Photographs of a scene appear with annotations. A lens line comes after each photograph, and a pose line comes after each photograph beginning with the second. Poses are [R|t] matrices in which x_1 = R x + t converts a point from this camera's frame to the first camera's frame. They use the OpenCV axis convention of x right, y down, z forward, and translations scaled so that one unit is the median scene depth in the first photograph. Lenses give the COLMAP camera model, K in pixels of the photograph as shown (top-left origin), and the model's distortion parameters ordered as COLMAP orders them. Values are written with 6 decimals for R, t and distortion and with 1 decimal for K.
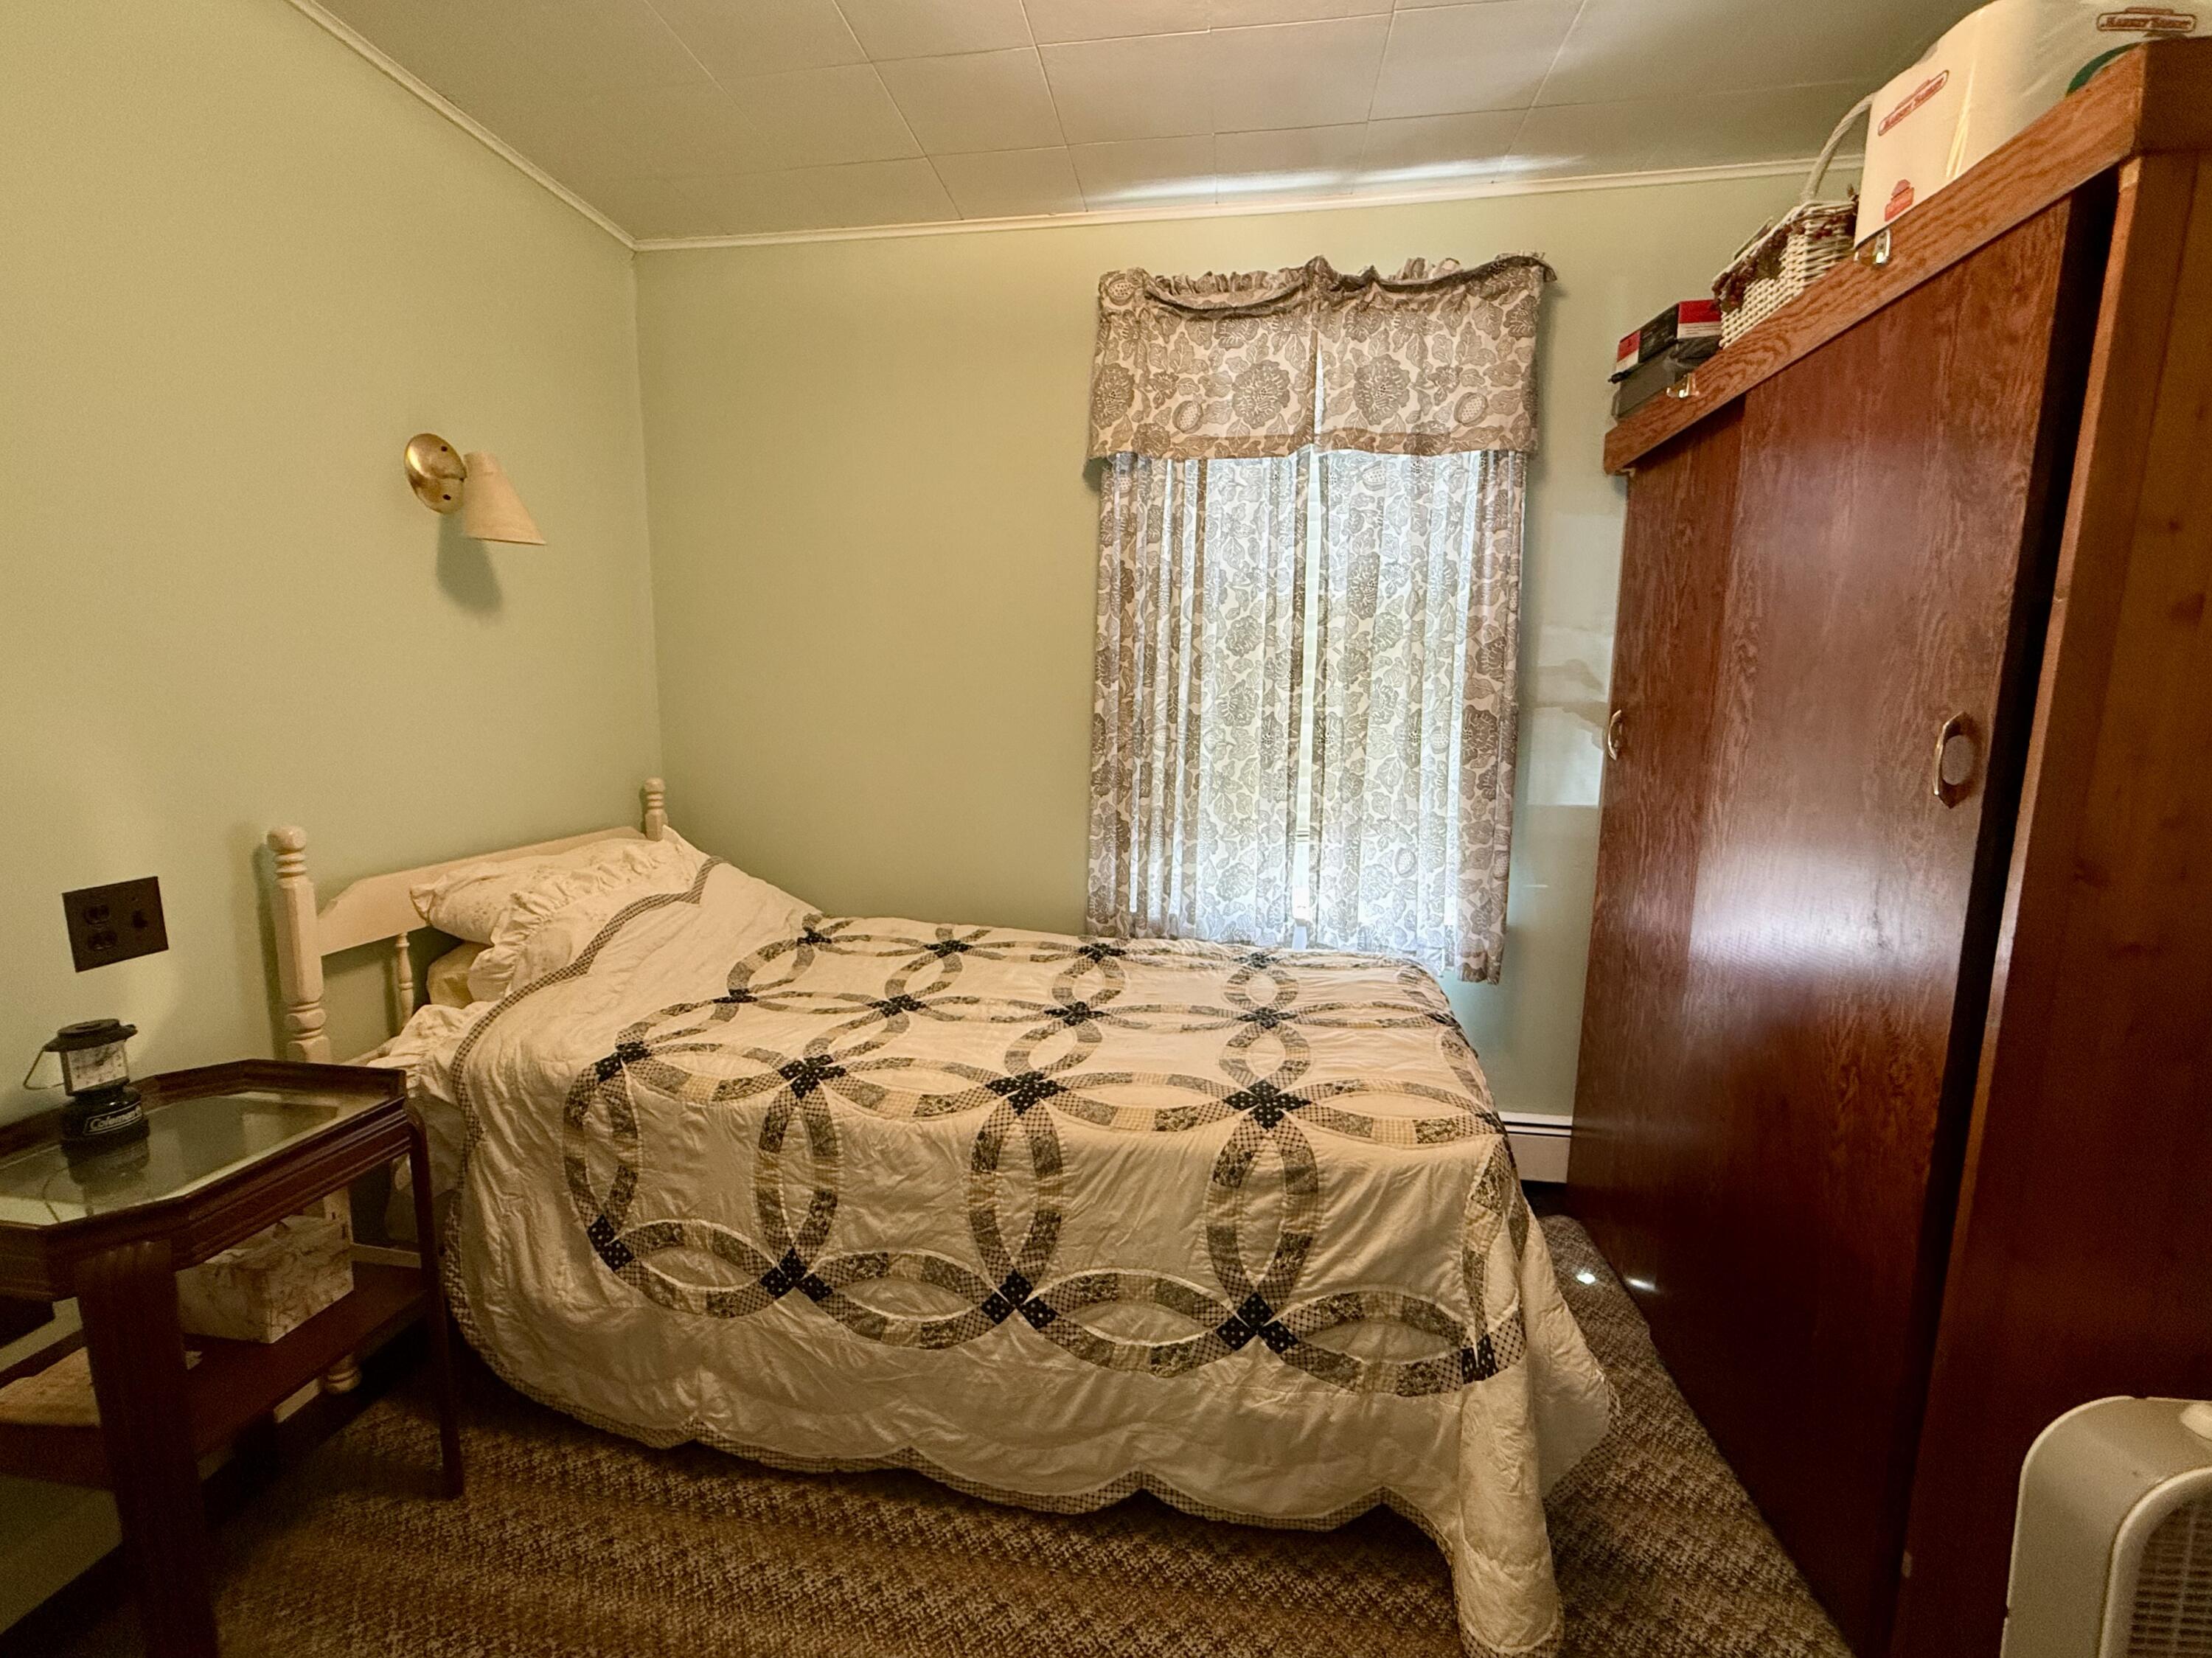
lens RADIAL K [[903.3, 0, 1101.7], [0, 903.3, 838.2], [0, 0, 1]] dist [-0.008437, 0.000105]
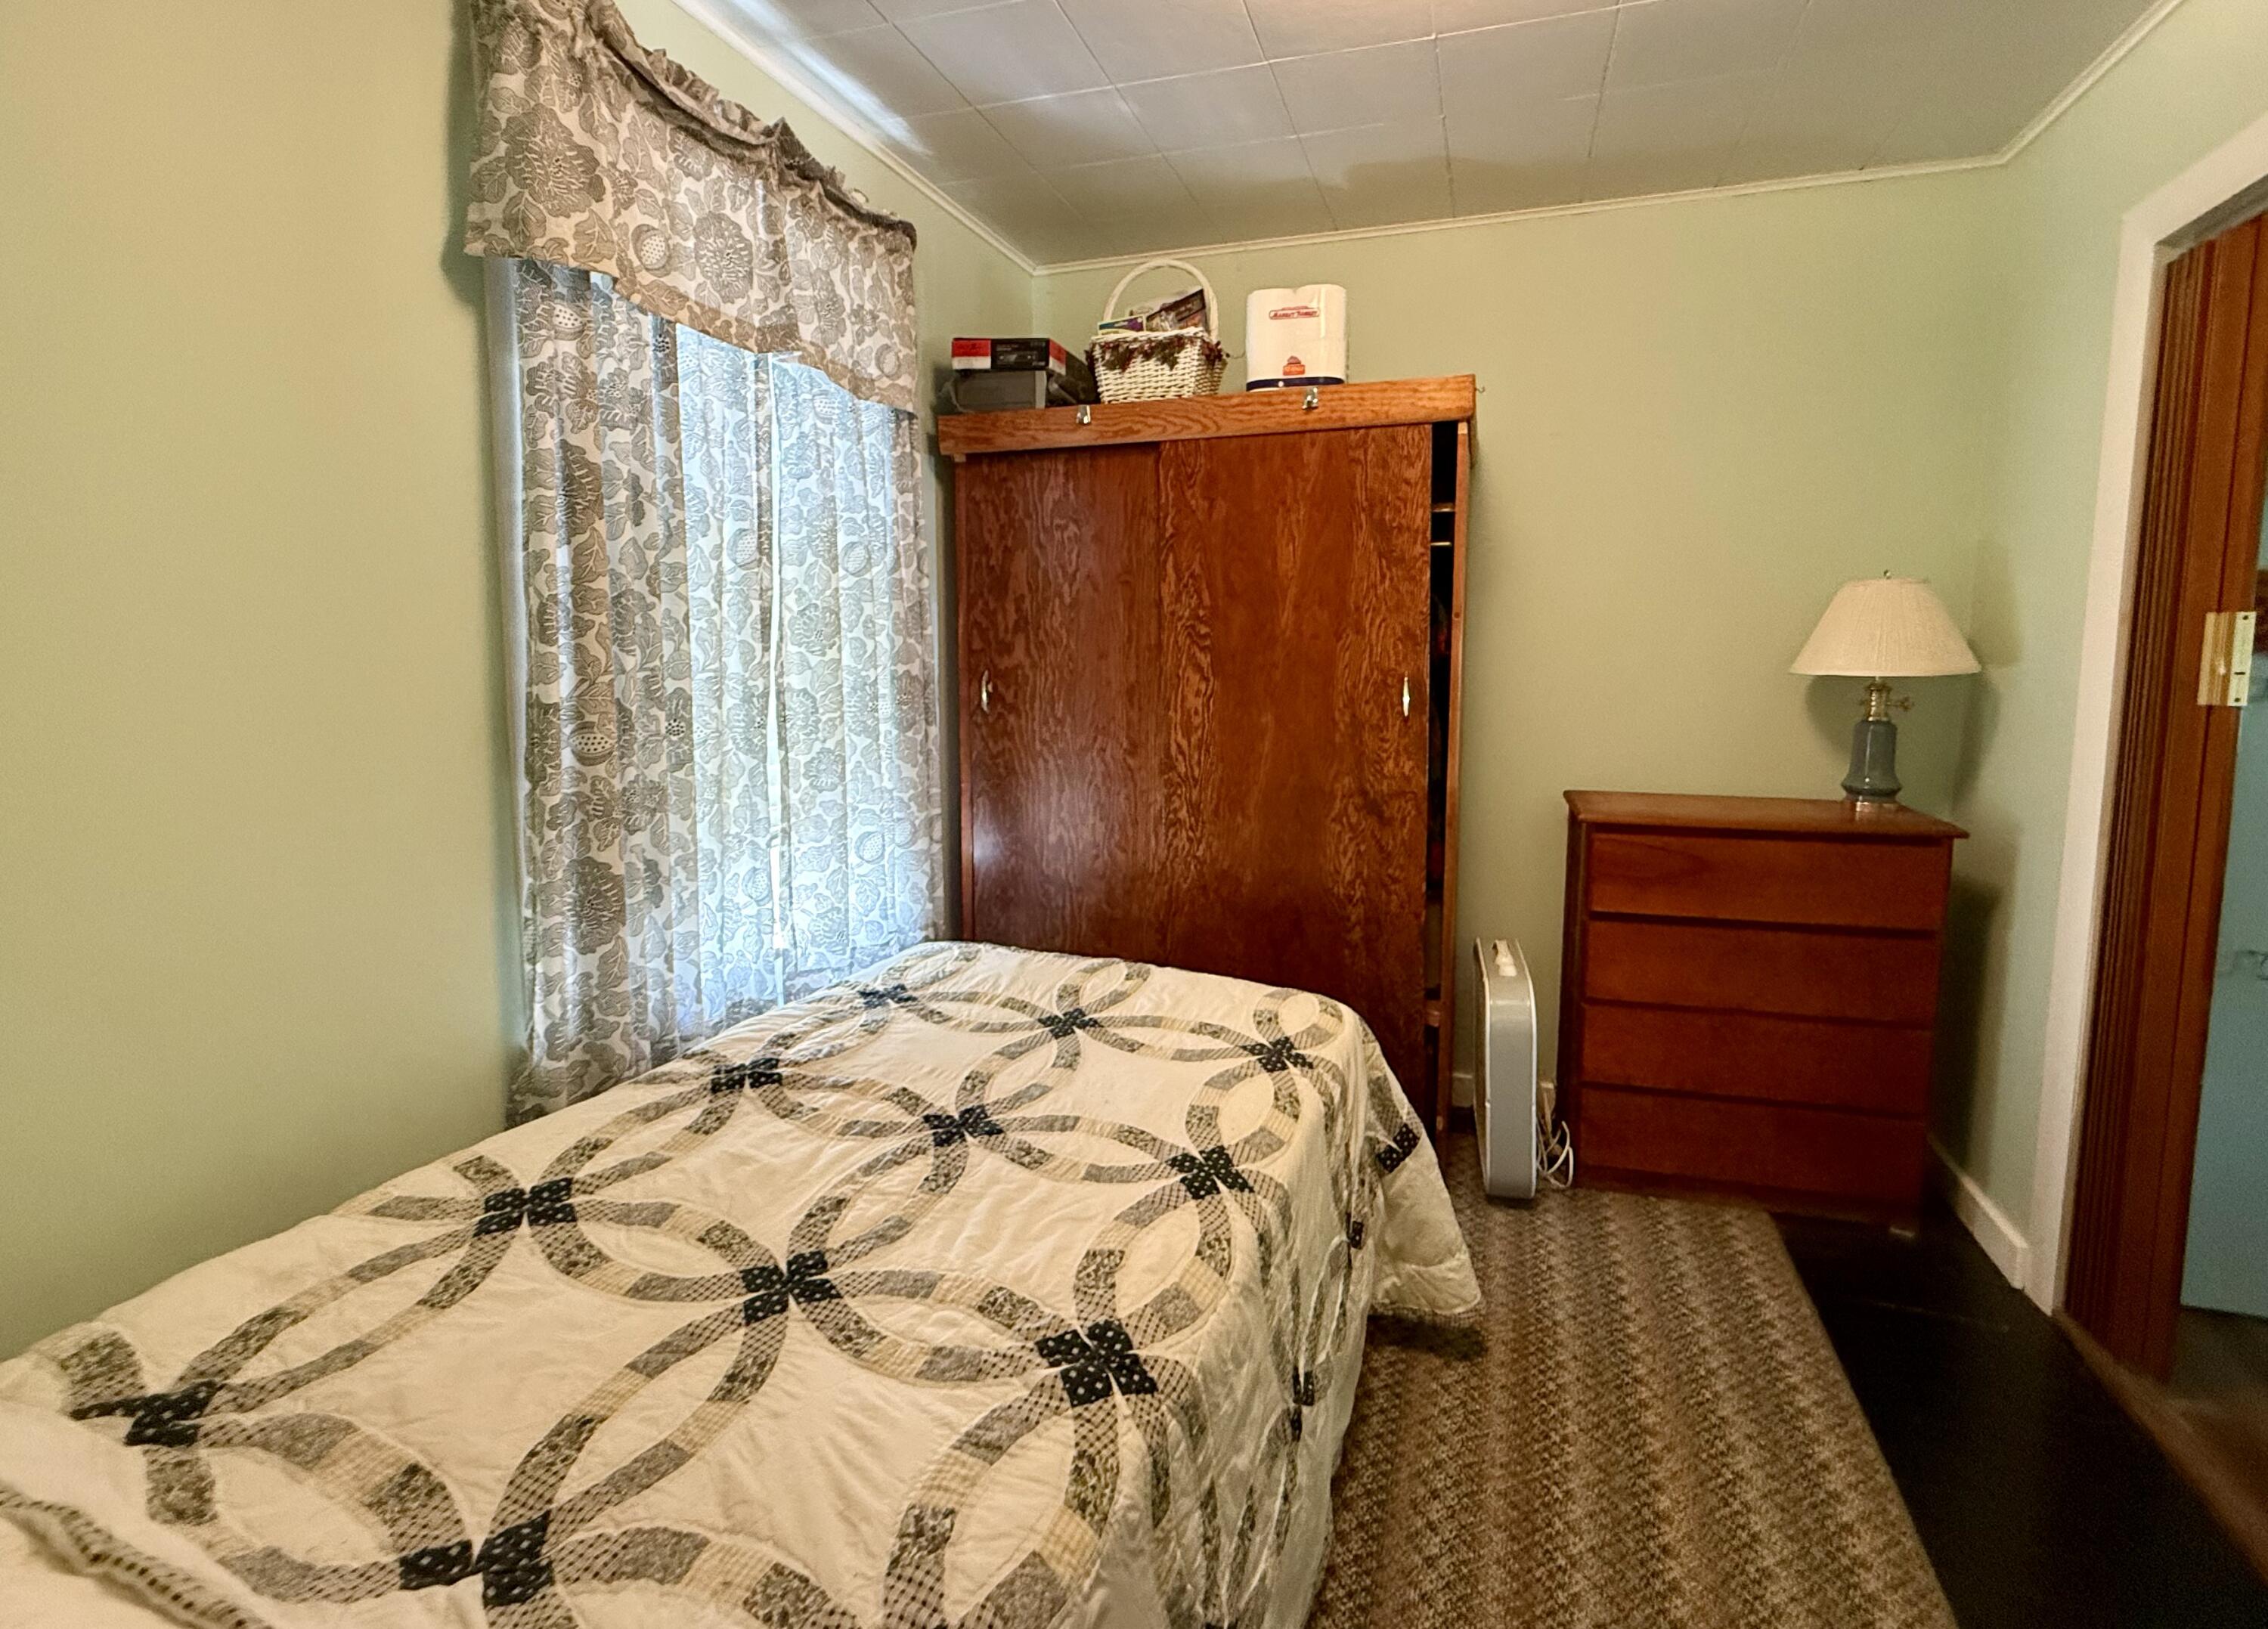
lens RADIAL K [[1036.9, 0, 1137.7], [0, 1036.9, 753.4], [0, 0, 1]] dist [0.013485, 0.000061]
pose [[0.178778, -0.108342, 0.977906, -0.669100], [0.147881, 0.985587, 0.082158, -0.120306], [-0.972712, 0.129926, 0.192223, 0.588884]]
